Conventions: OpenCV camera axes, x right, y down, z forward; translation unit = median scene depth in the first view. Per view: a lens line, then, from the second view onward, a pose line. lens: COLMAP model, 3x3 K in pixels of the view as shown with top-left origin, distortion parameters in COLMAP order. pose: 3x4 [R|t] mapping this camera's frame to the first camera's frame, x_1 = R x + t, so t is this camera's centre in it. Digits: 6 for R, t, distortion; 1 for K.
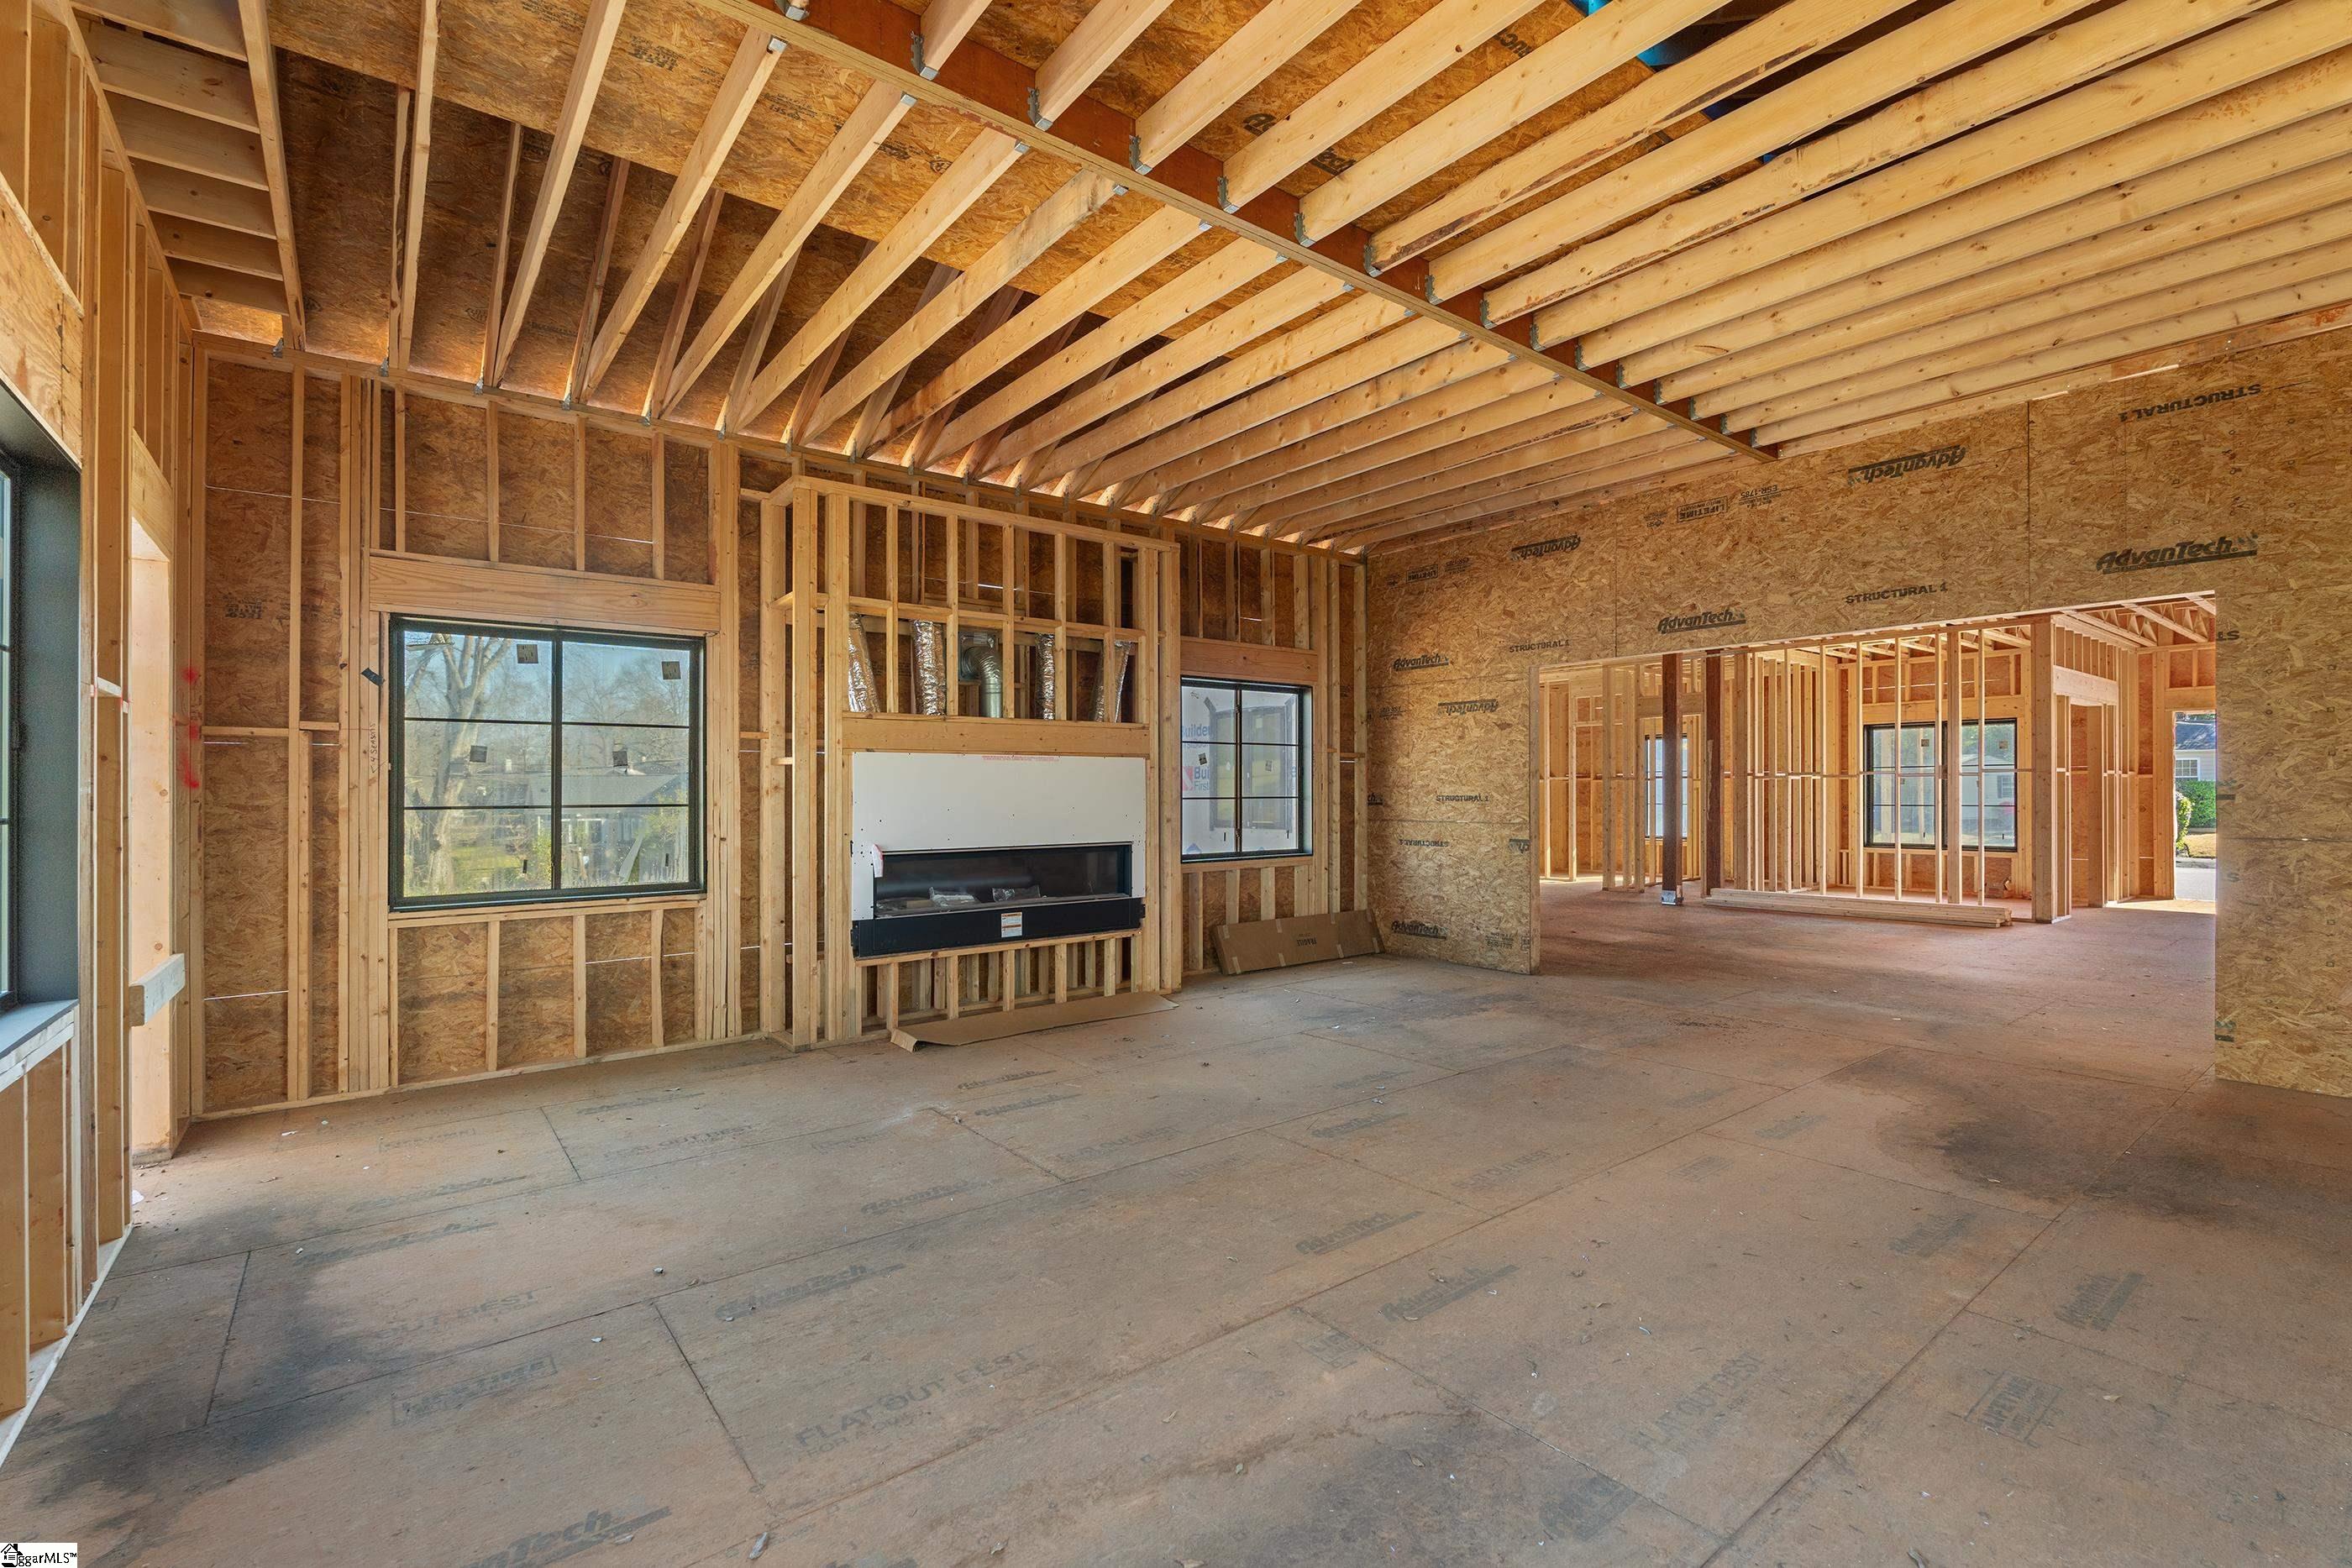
lens RADIAL K [[1023.3, 0, 1126.1], [0, 1023.3, 783.5], [0, 0, 1]] dist [-0.004701, -0.000289]
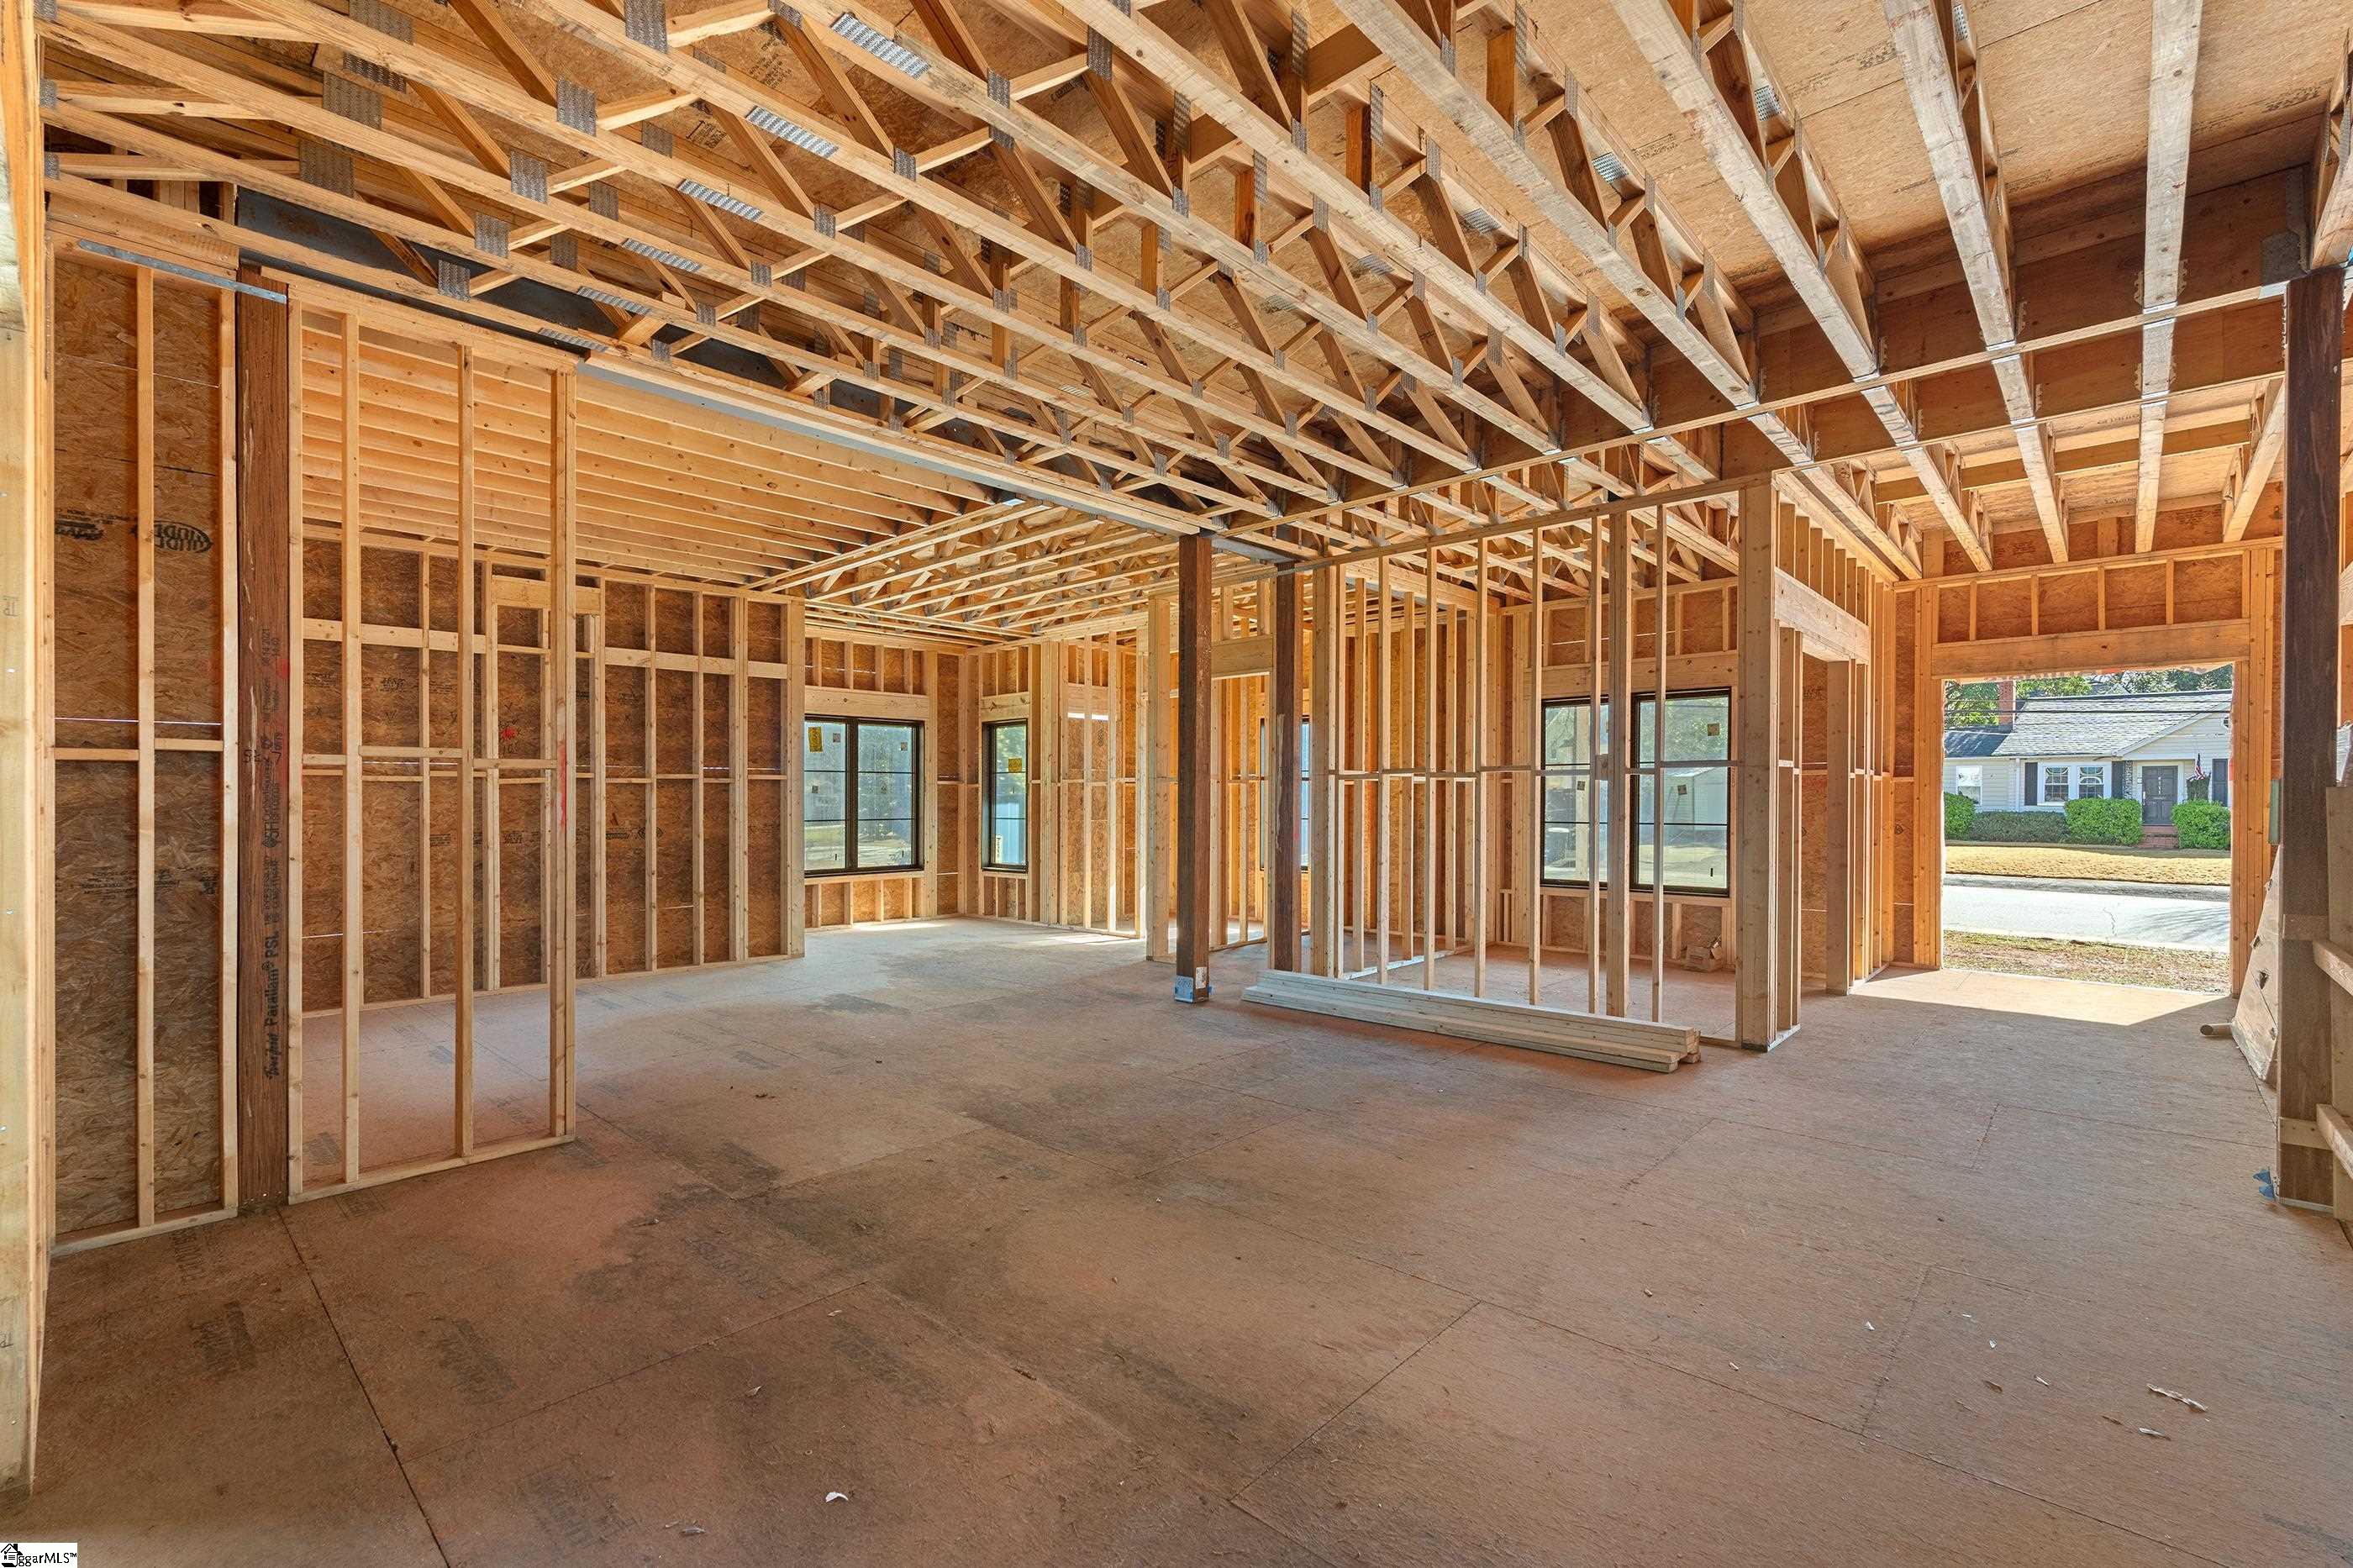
lens RADIAL K [[1023.8, 0, 1171.2], [0, 1023.8, 796.1], [0, 0, 1]] dist [-0.004701, -0.000289]
pose [[0.982451, 0.004075, 0.186477, 0.422037], [-0.005848, 0.999943, 0.008961, 0.000425], [-0.186430, -0.009894, 0.982418, 0.448989]]
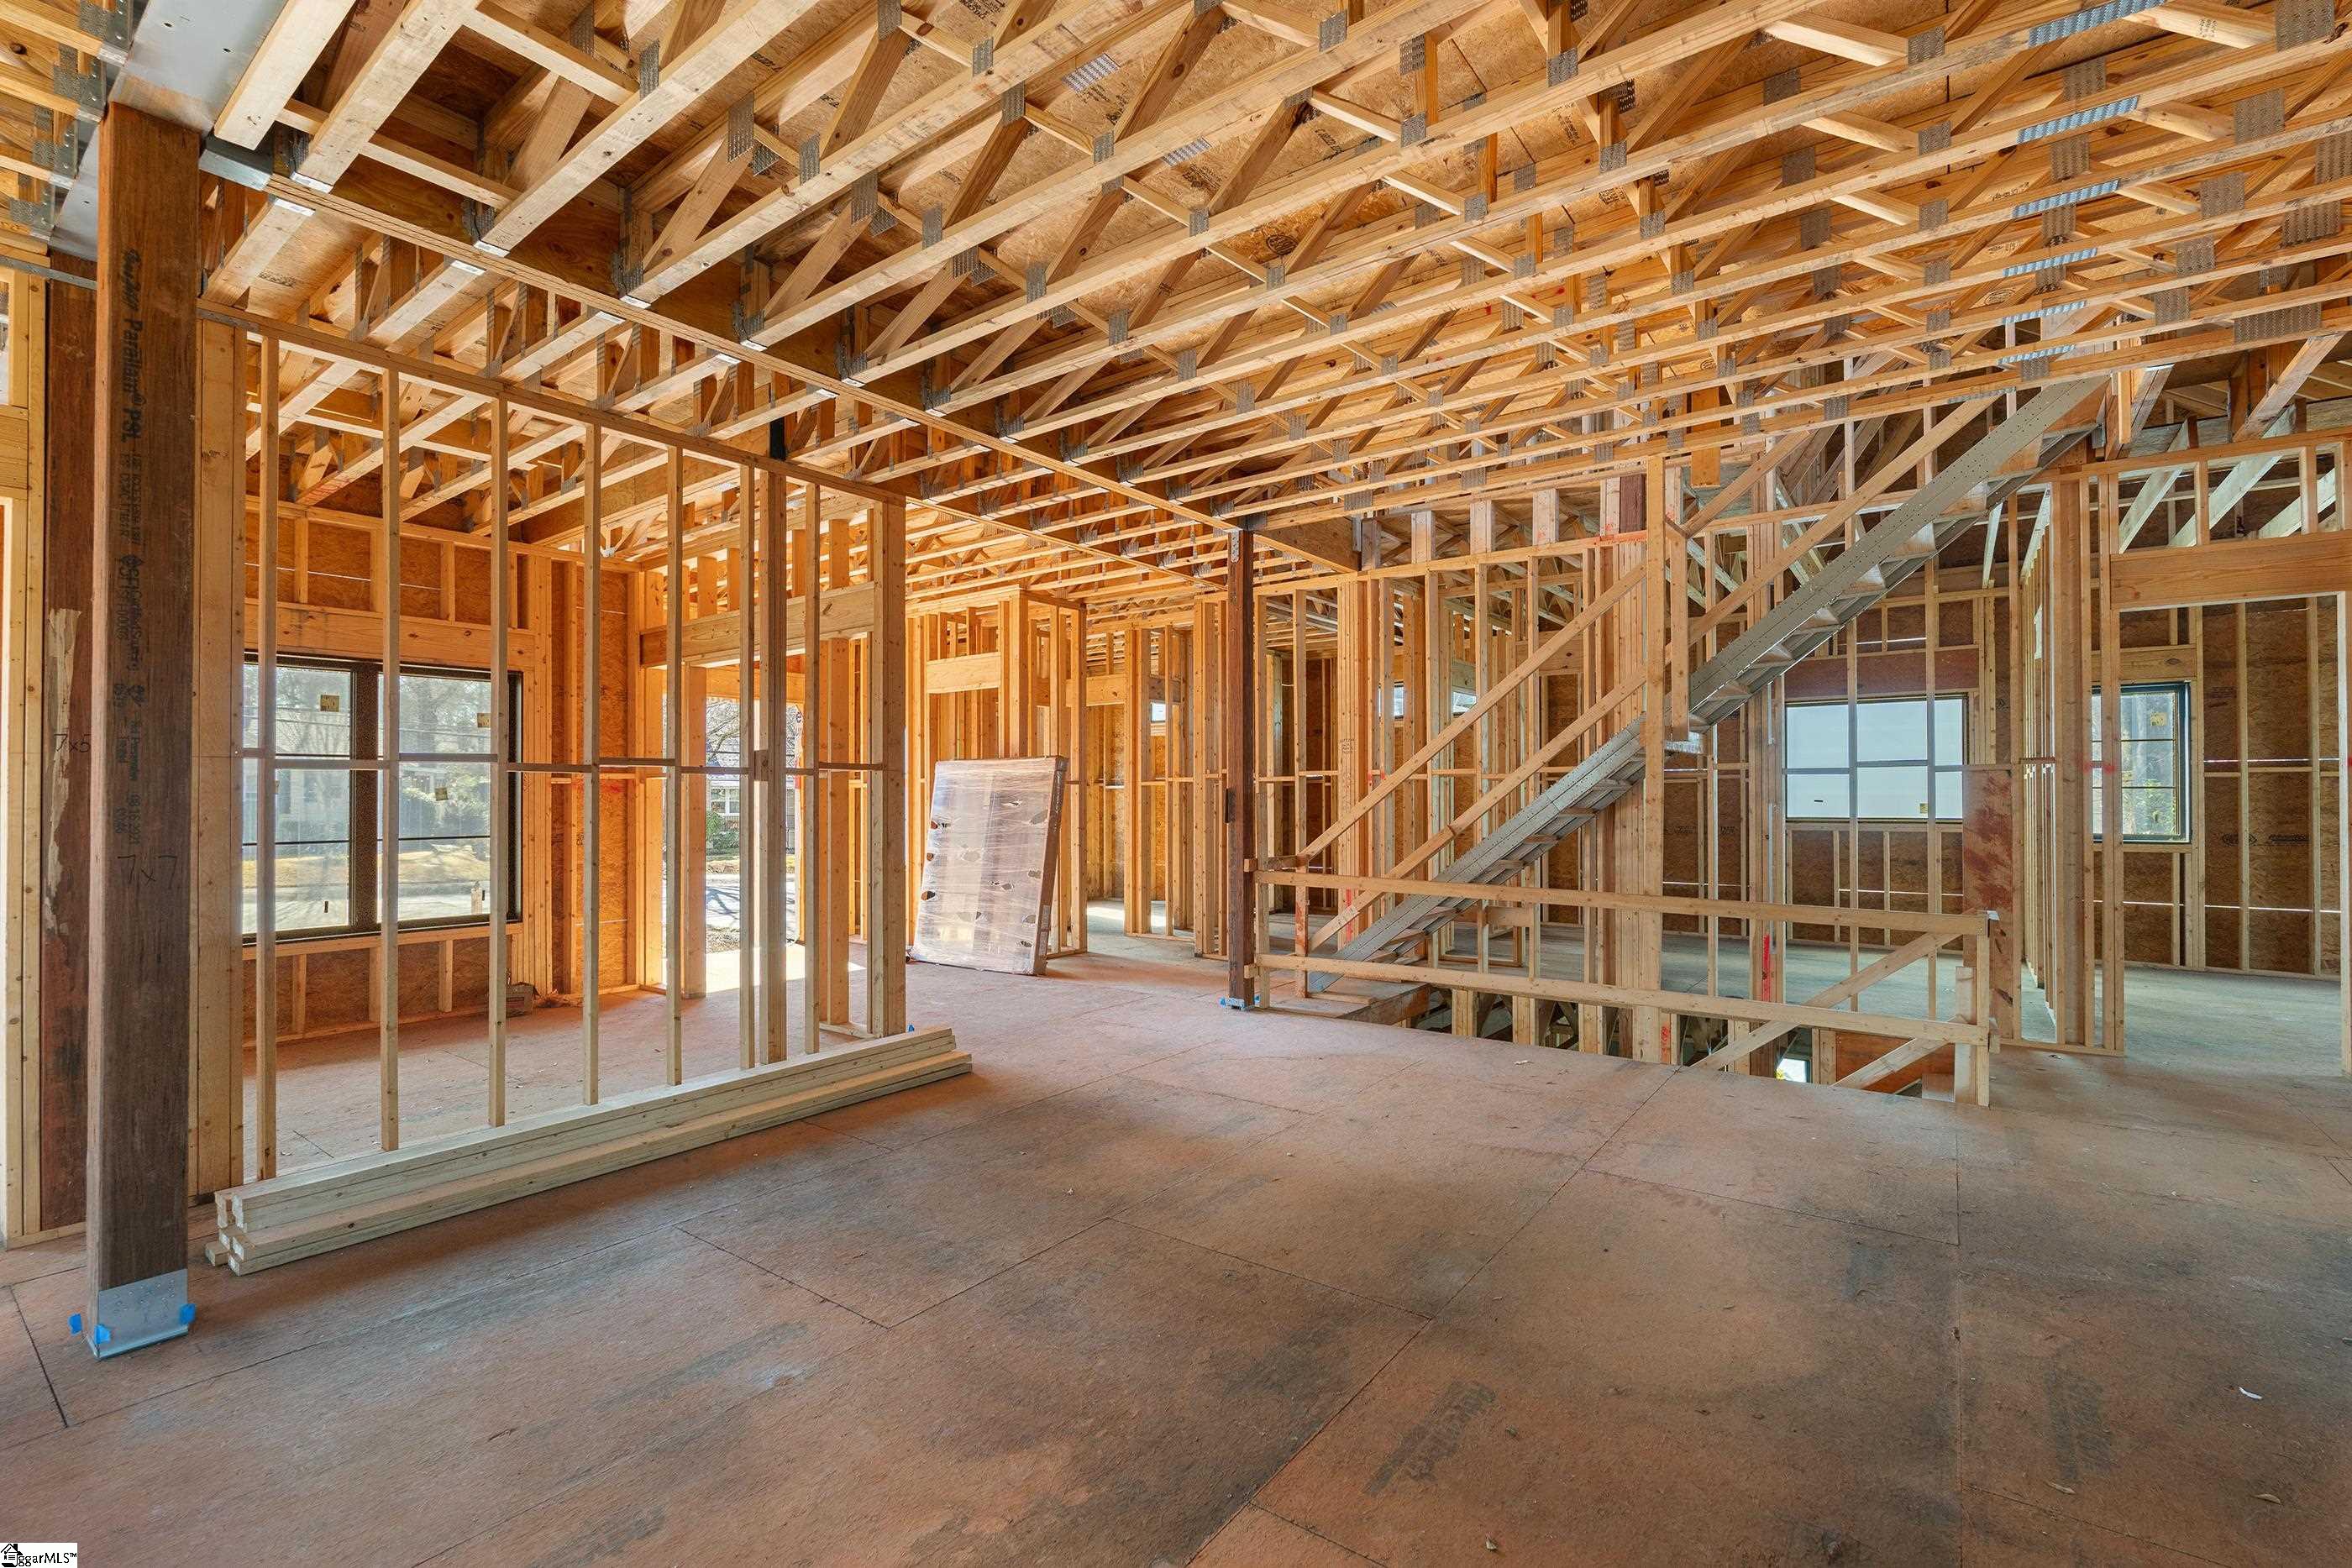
lens RADIAL K [[1023.3, 0, 1113.9], [0, 1023.3, 792.6], [0, 0, 1]] dist [-0.004701, -0.000289]
pose [[-0.263075, 0.012066, 0.964700, 0.259176], [-0.004428, 0.999896, -0.013713, 0.005941], [-0.964765, -0.007879, -0.262994, 0.909243]]
